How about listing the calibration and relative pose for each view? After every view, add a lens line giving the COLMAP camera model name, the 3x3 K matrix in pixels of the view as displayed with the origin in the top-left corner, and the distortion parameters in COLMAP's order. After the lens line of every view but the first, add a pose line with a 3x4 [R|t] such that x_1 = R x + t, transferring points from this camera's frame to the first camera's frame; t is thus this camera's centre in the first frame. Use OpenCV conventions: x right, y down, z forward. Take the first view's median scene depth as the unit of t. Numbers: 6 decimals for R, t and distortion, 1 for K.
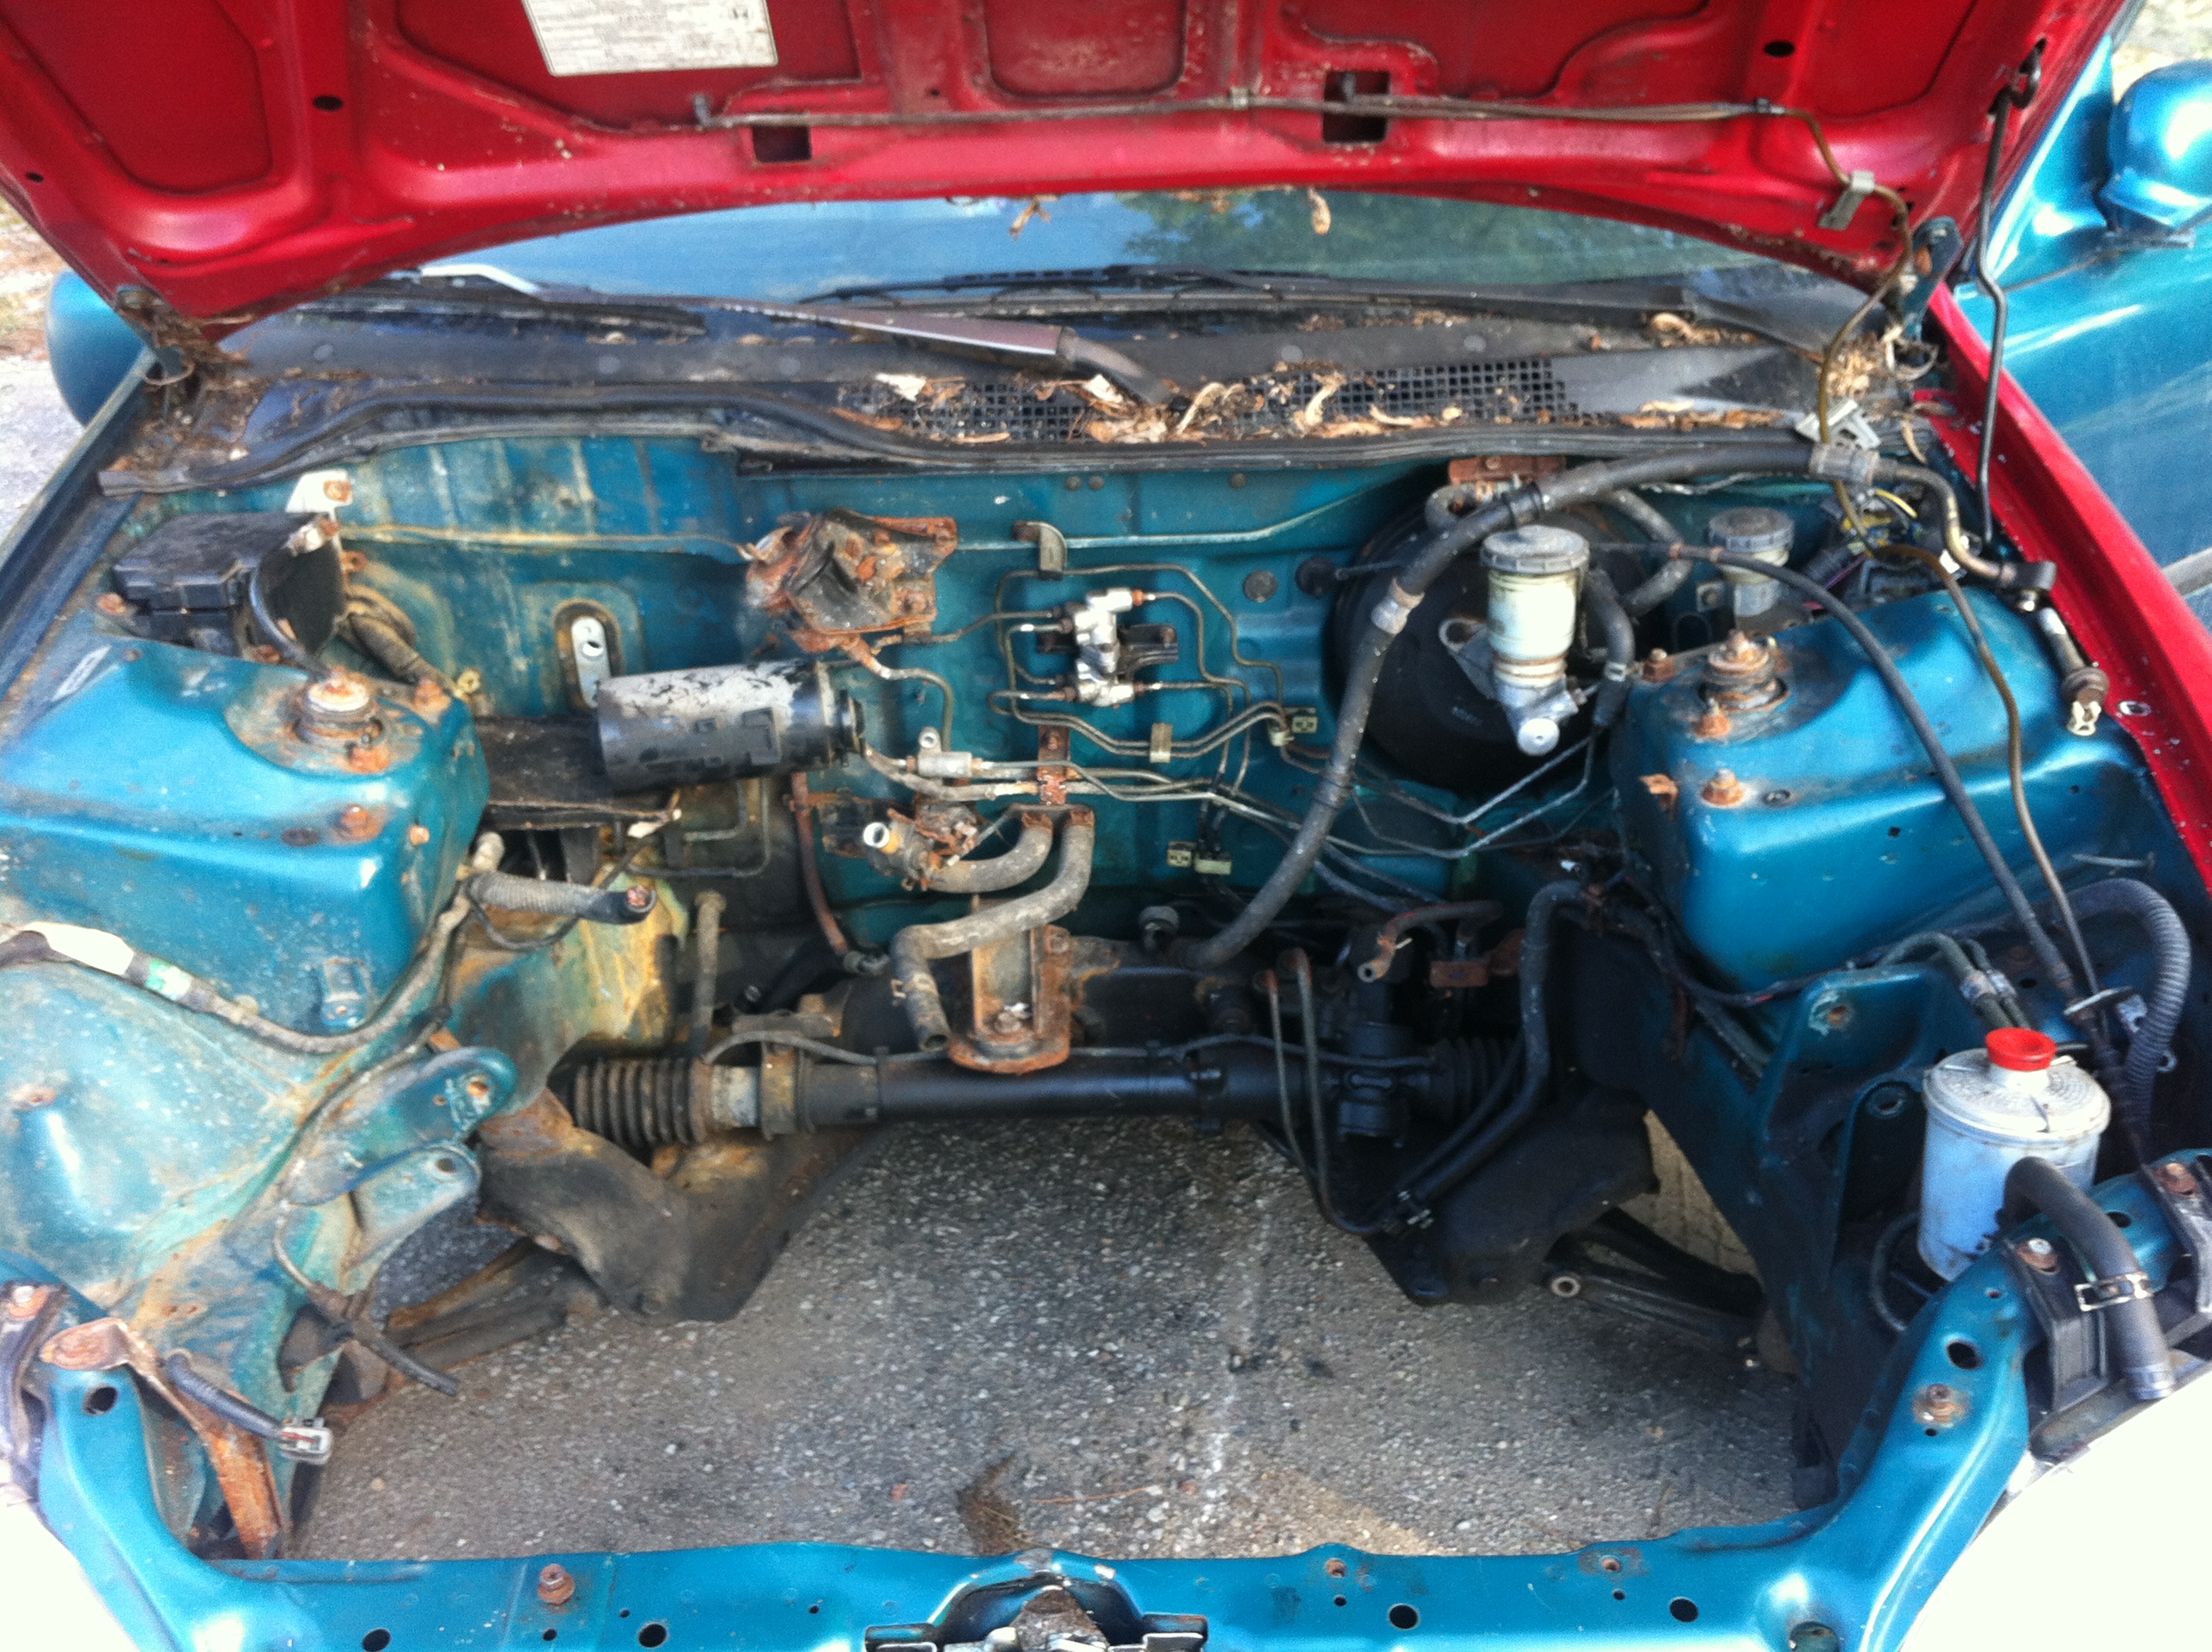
lens RADIAL K [[2067.2, 0, 1106.0], [0, 2067.2, 826.0], [0, 0, 1]] dist [0.089698, -0.295012]
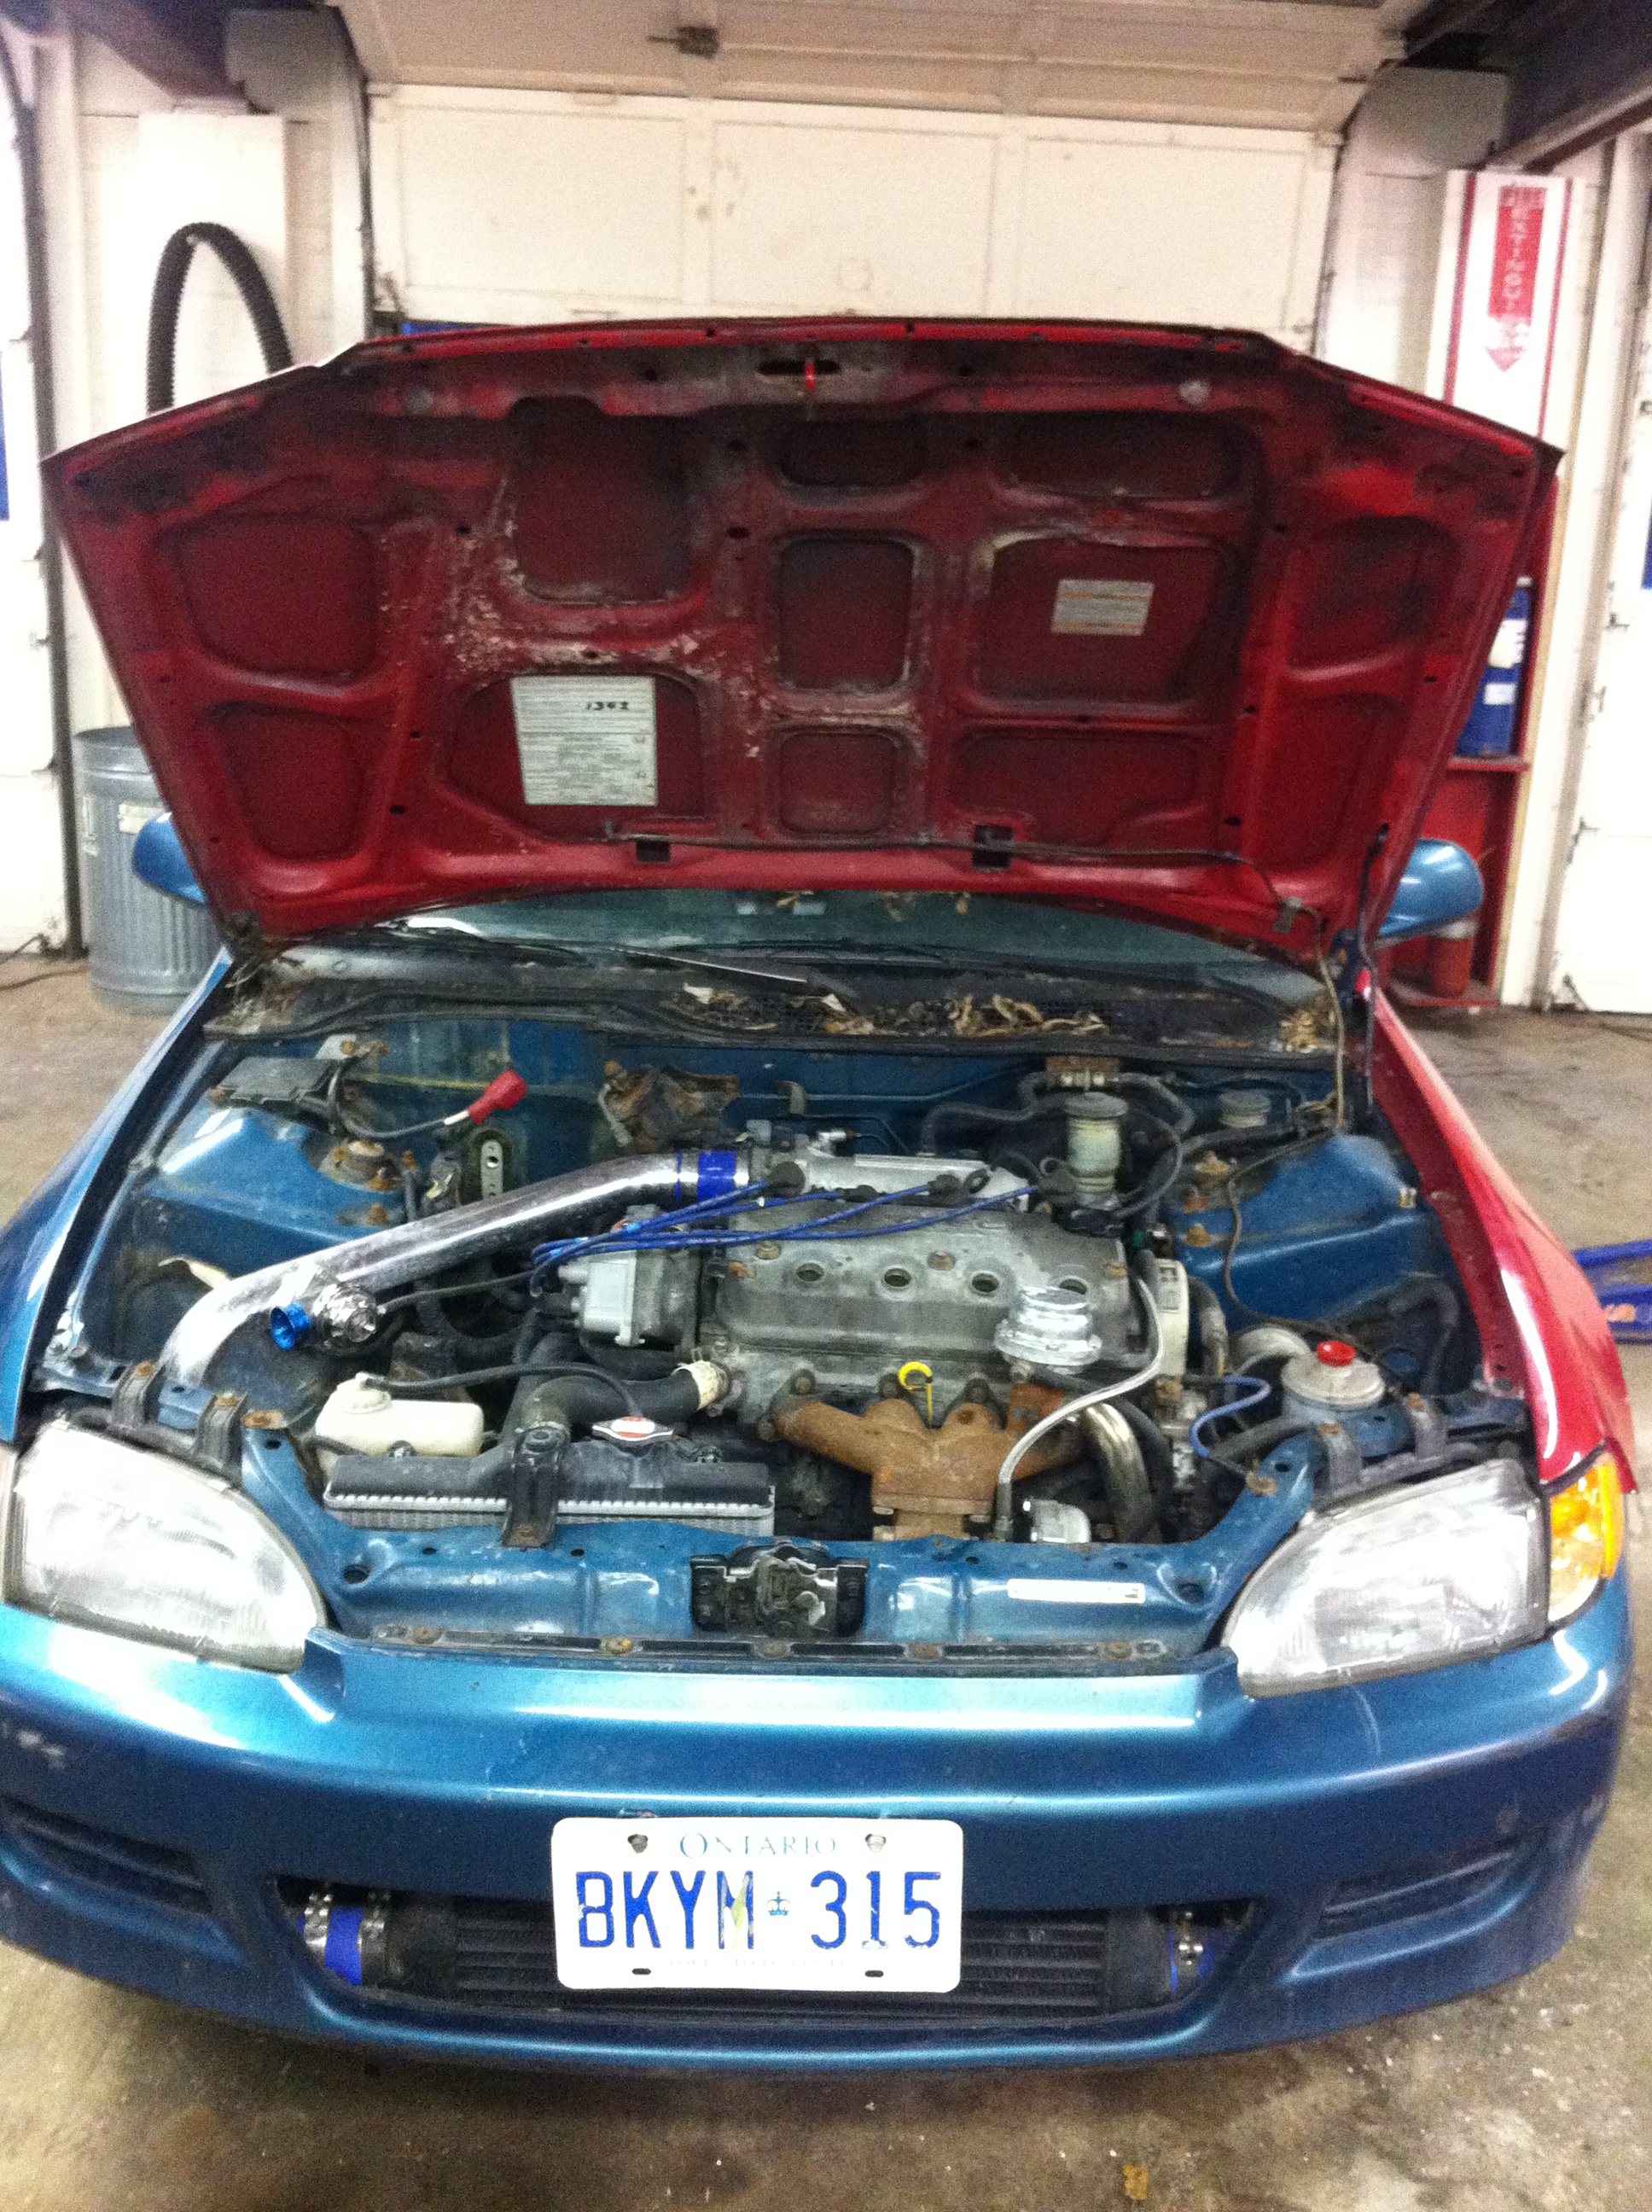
lens RADIAL K [[2067.2, 0, 793.4], [0, 2067.2, 1101.3], [0, 0, 1]] dist [0.089698, -0.295012]
pose [[0.998709, 0.049745, -0.010255, -0.013437], [-0.050747, 0.968827, -0.242486, 0.262037], [-0.002128, 0.242693, 0.970101, -0.563182]]
